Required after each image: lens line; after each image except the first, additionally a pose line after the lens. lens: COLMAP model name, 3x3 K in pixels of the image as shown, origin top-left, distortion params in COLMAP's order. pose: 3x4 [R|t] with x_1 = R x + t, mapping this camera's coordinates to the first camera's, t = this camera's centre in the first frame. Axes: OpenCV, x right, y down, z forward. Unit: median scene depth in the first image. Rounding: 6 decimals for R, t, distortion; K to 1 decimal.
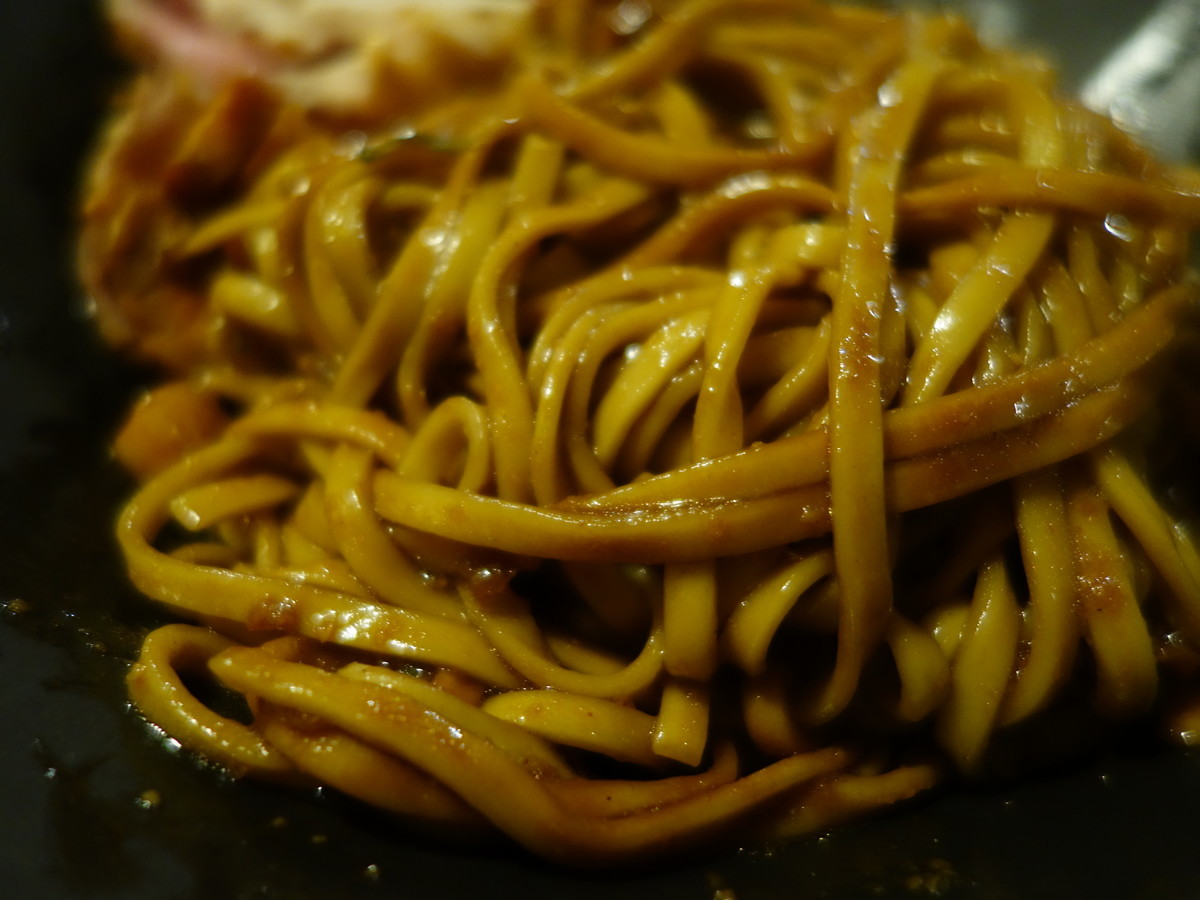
lens RADIAL K [[1066.0, 0, 600.0], [0, 1066.0, 450.0], [0, 0, 1]] dist [0.000215, 0.001828]
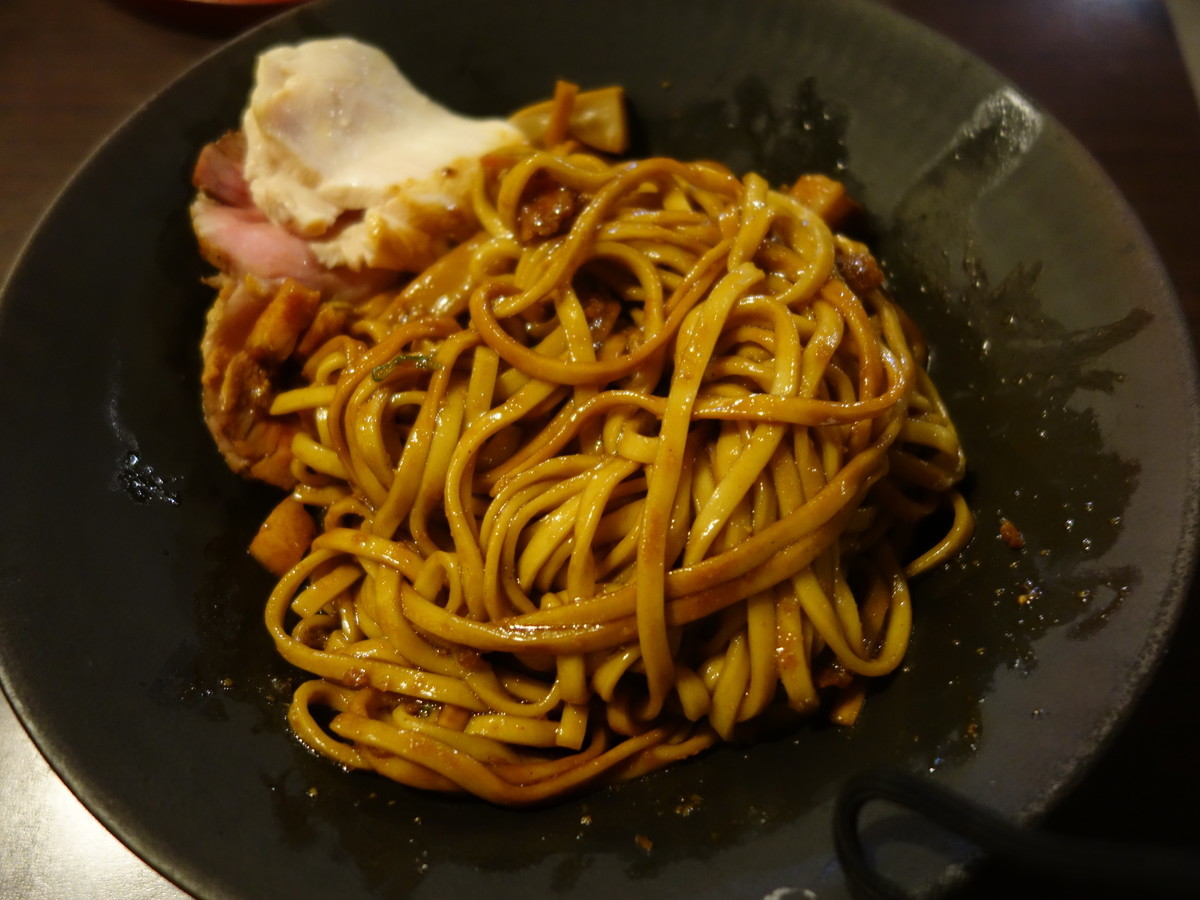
lens RADIAL K [[1066.0, 0, 600.0], [0, 1066.0, 450.0], [0, 0, 1]] dist [0.000215, 0.001828]
pose [[0.996262, -0.053195, -0.068062, 0.274930], [0.068006, 0.968819, 0.238256, -0.659341], [0.053265, -0.241994, 0.968815, -0.717157]]
